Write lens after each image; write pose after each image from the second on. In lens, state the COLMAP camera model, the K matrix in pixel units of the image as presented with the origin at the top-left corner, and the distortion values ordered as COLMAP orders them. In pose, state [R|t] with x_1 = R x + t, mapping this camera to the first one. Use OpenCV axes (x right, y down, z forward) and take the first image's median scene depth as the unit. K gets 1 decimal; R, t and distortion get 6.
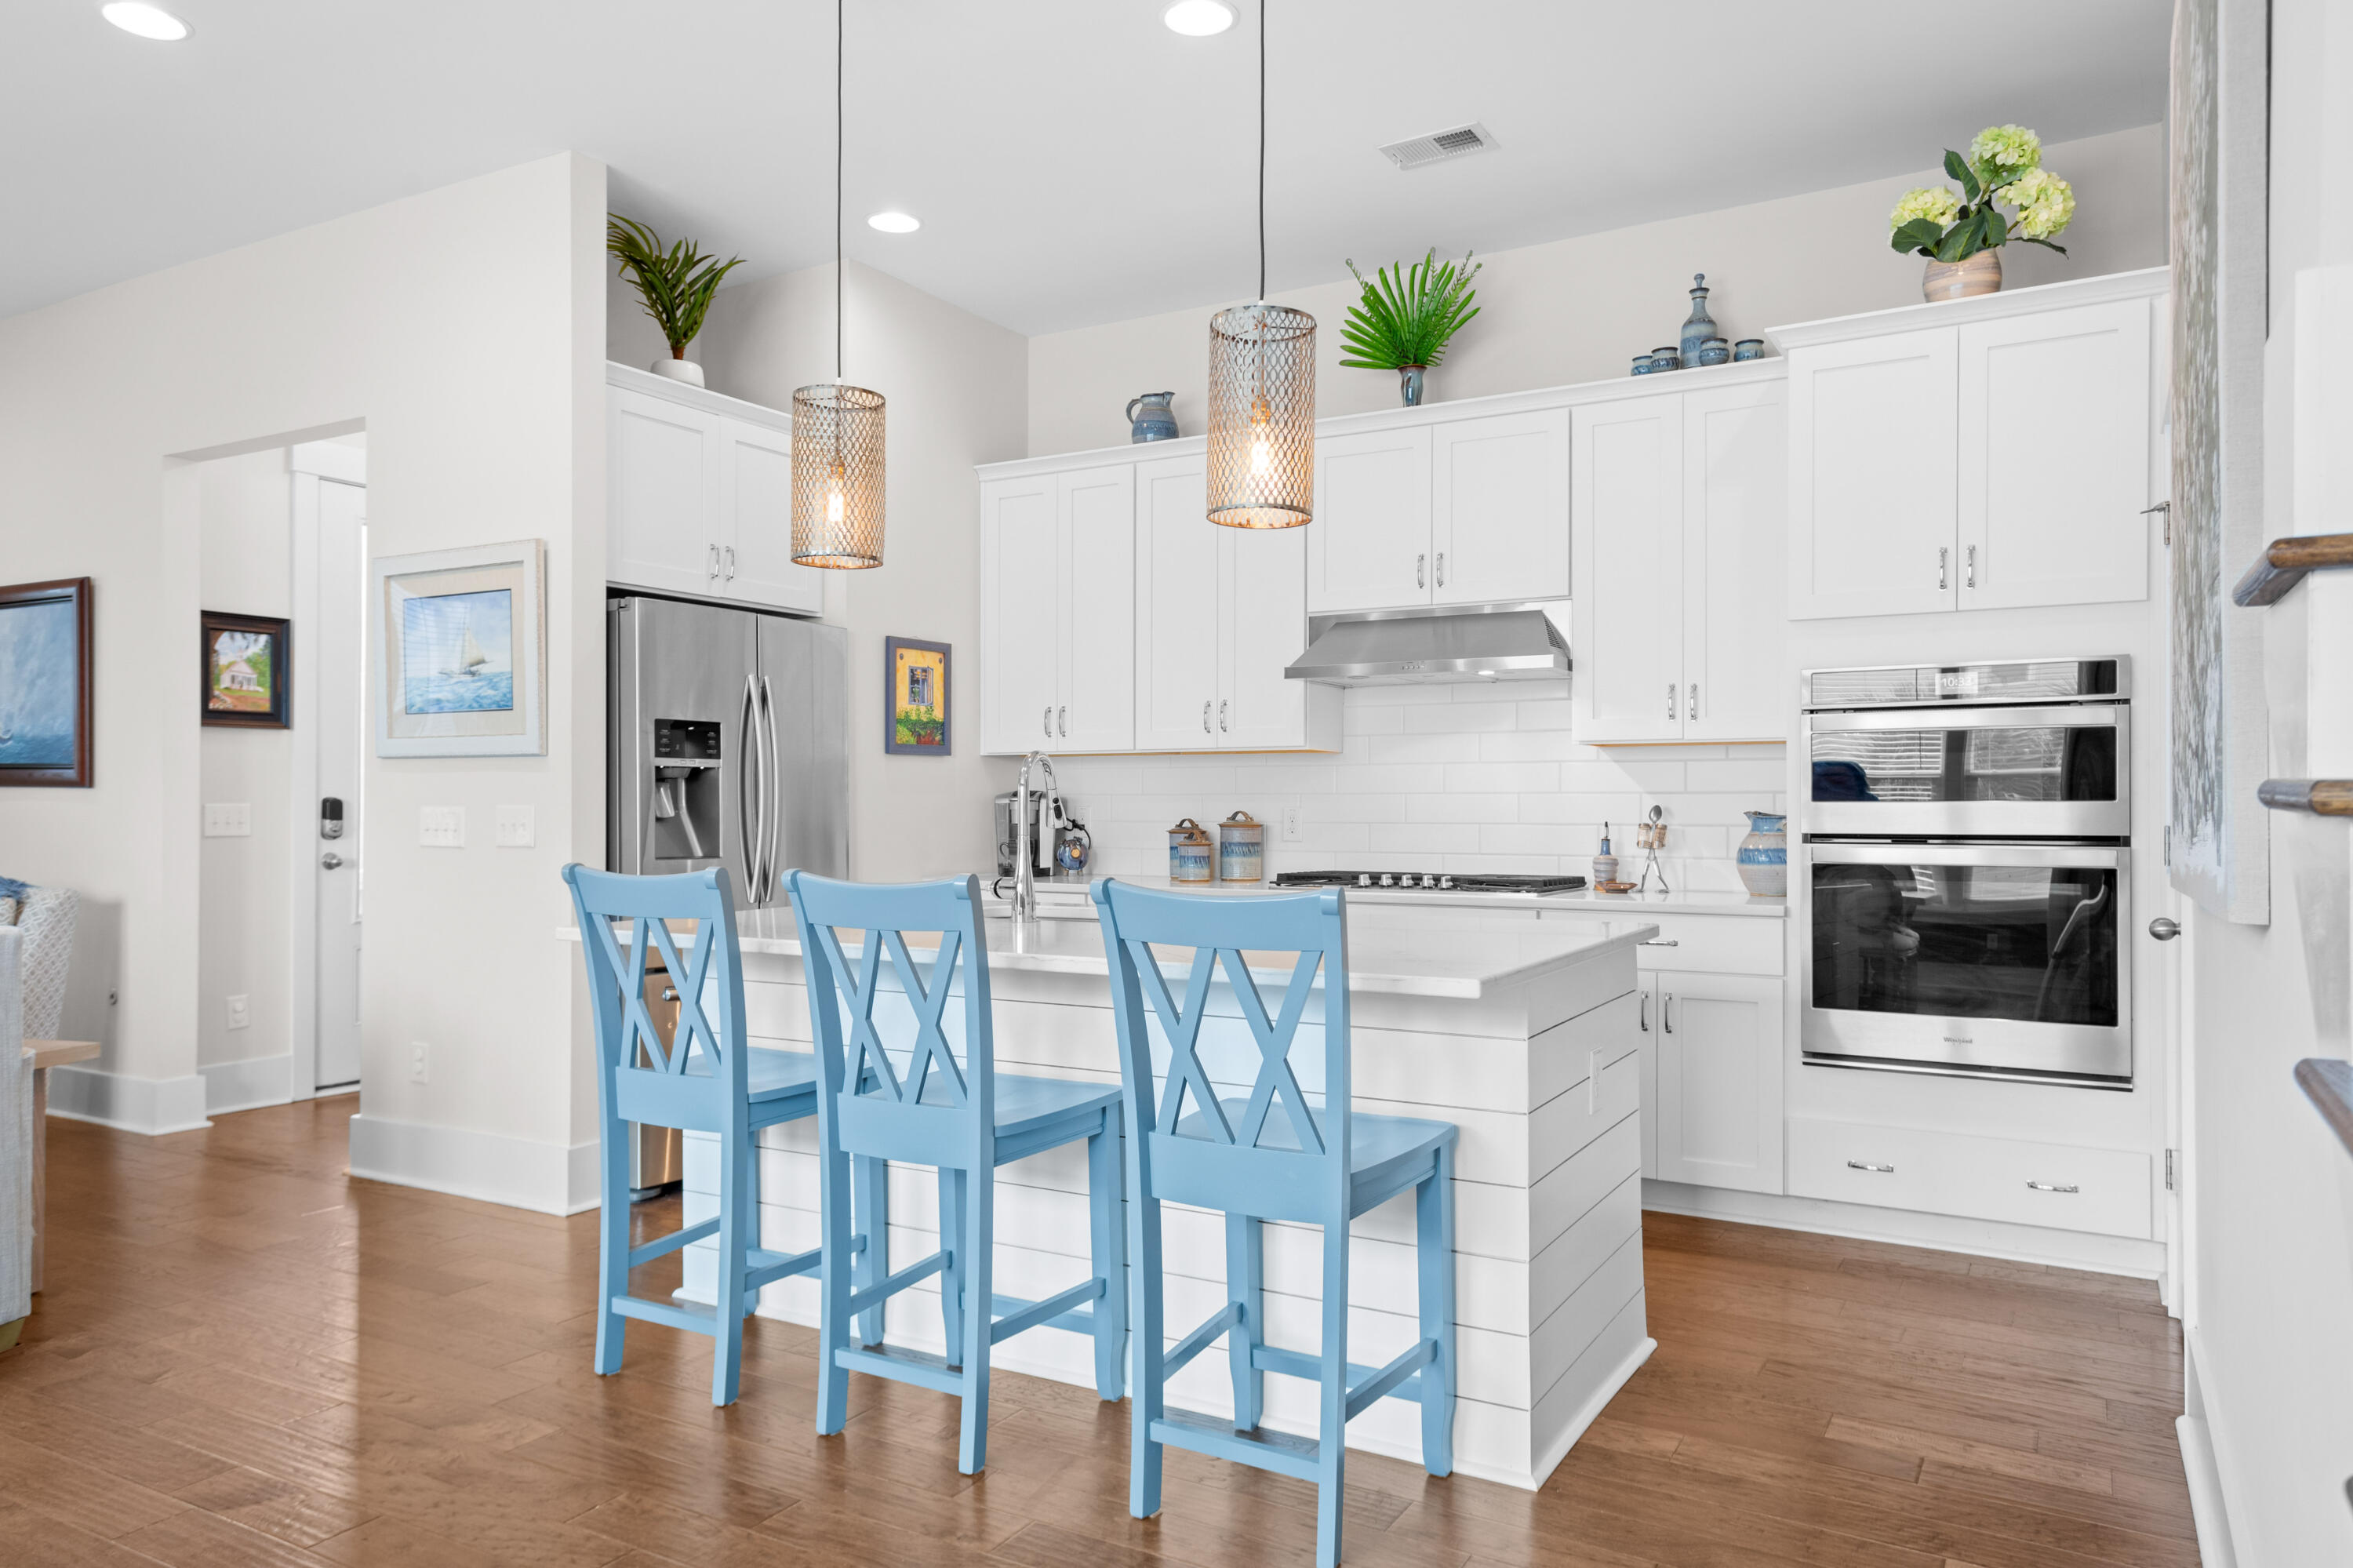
lens RADIAL K [[1555.7, 0, 1152.1], [0, 1555.7, 796.3], [0, 0, 1]] dist [0.004044, 0.002906]
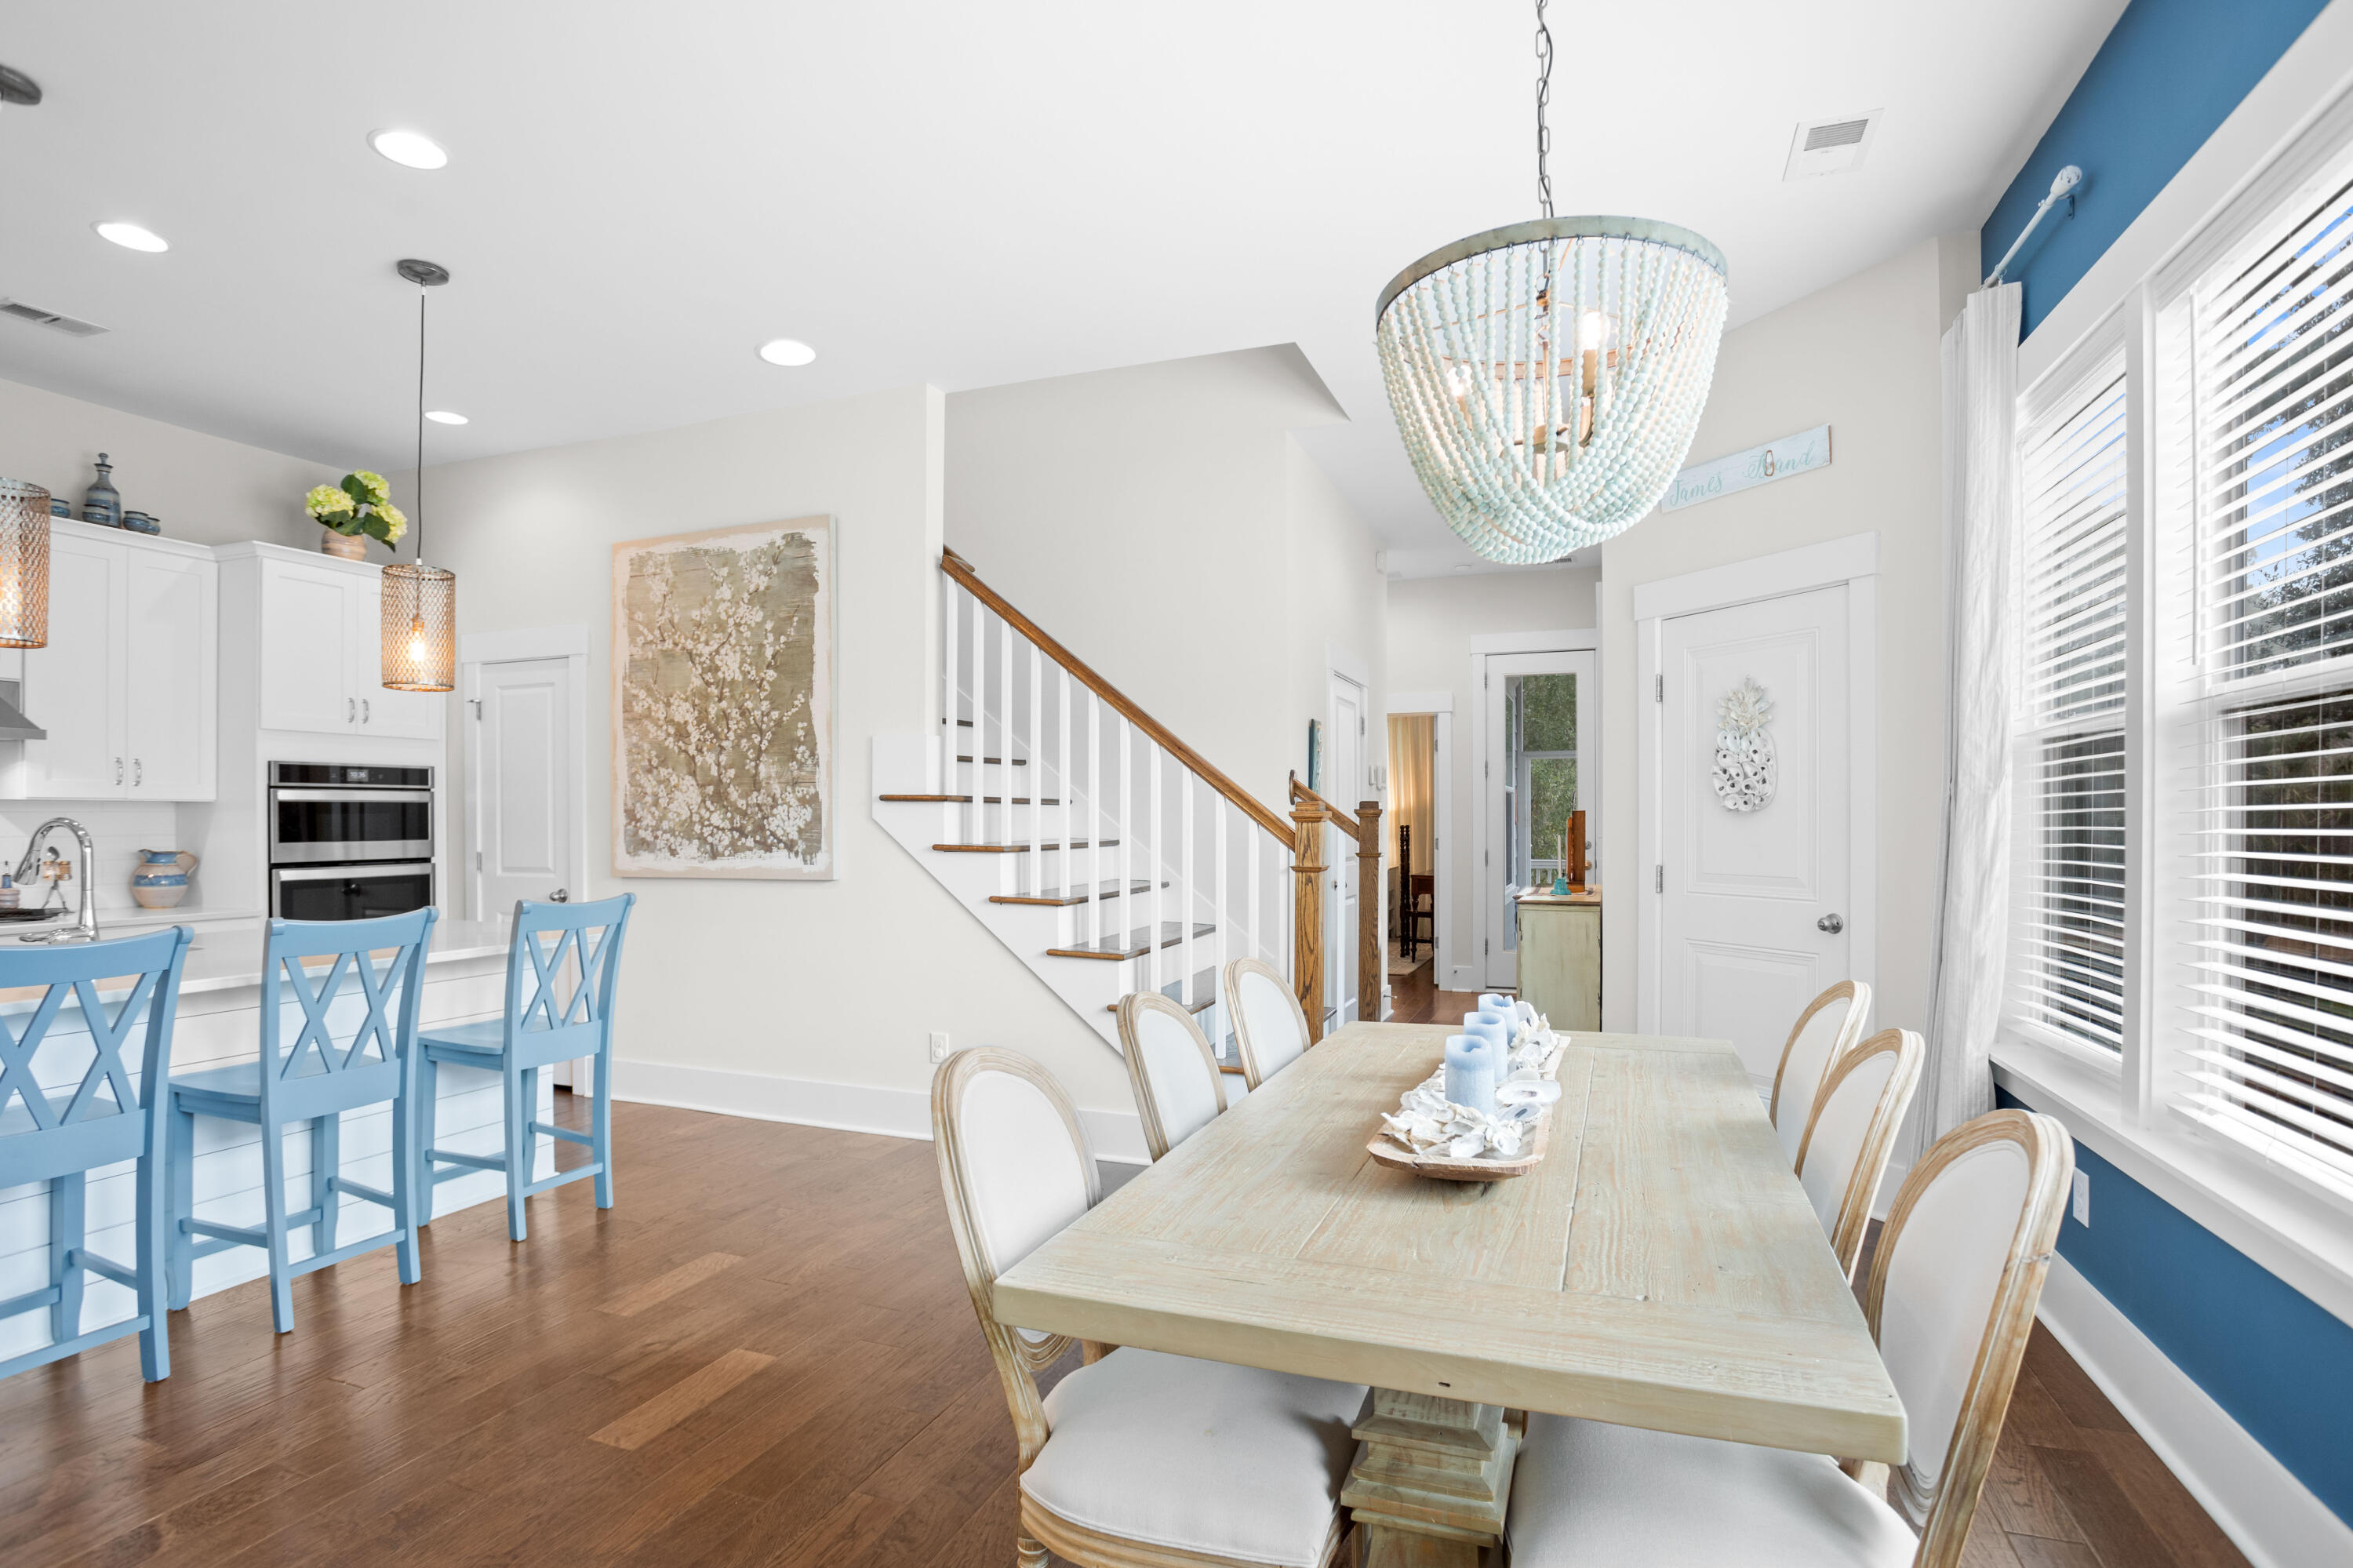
lens RADIAL K [[1182.6, 0, 1180.0], [0, 1182.6, 814.6], [0, 0, 1]] dist [-0.026786, 0.001568]
pose [[-0.175489, -0.000101, 0.984481, -0.938119], [-0.008495, 0.999963, -0.001412, -0.032781], [-0.984445, -0.008611, -0.175483, 0.294409]]
